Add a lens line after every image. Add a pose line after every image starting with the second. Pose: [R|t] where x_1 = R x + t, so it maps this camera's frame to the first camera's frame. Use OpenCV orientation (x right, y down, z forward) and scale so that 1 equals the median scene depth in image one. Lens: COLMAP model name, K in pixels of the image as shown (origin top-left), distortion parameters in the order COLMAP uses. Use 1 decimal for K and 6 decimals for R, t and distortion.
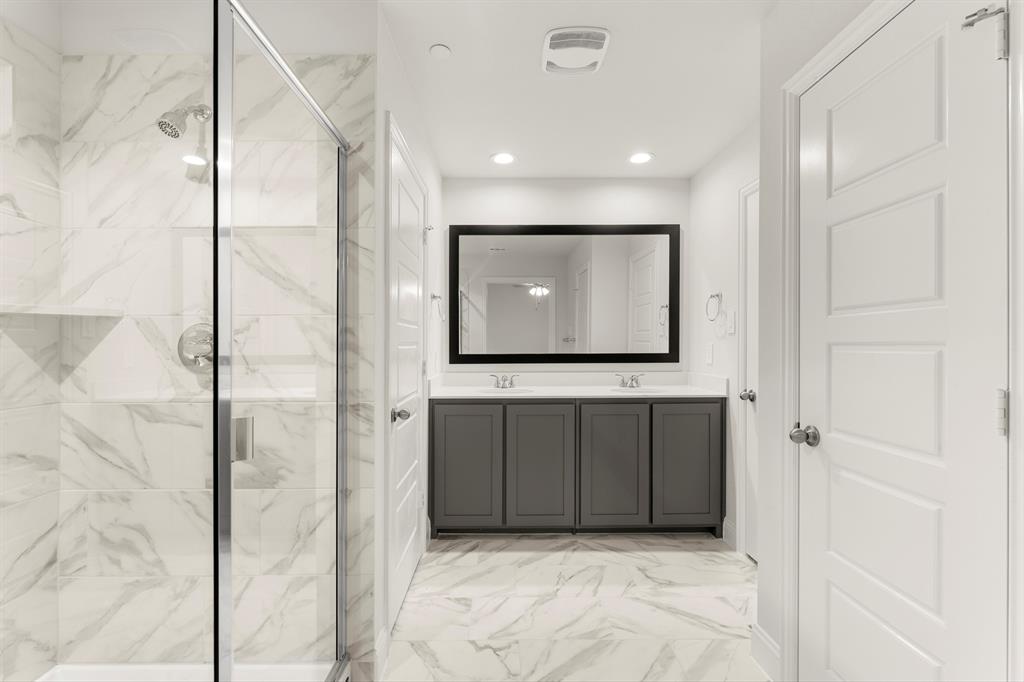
lens RADIAL K [[458.9, 0, 509.6], [0, 458.9, 341.0], [0, 0, 1]] dist [-0.001515, 0.001681]
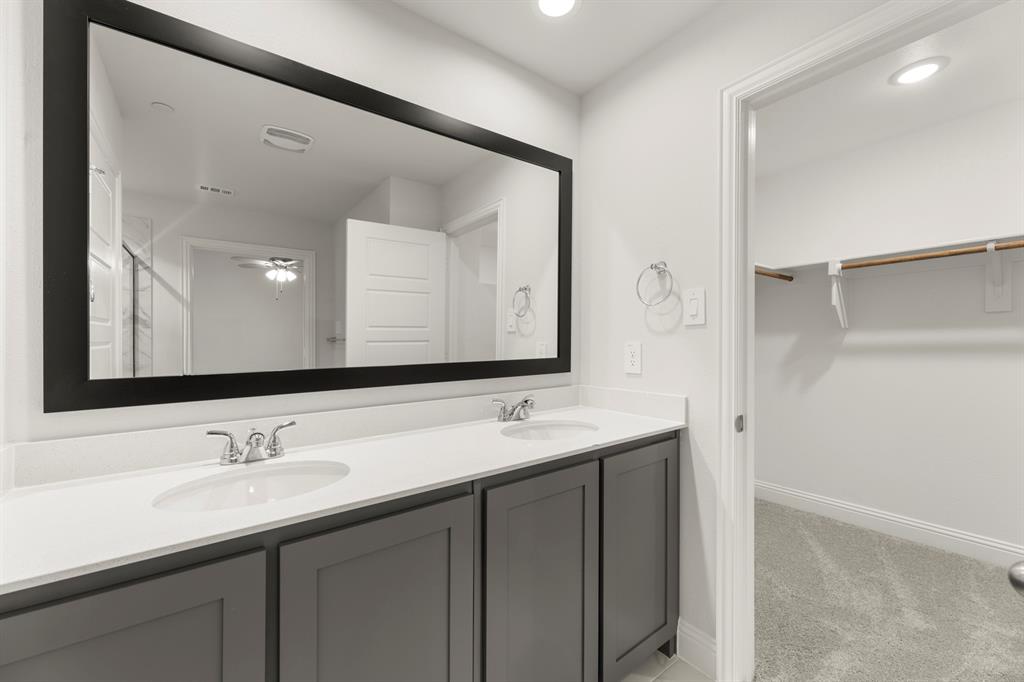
lens RADIAL K [[402.6, 0, 510.3], [0, 402.6, 337.8], [0, 0, 1]] dist [0.003178, 0.000624]
pose [[0.813260, 0.000931, 0.581900, -0.032043], [0.005503, 0.999942, -0.009291, 0.003548], [-0.581875, 0.010759, 0.813207, 0.581565]]
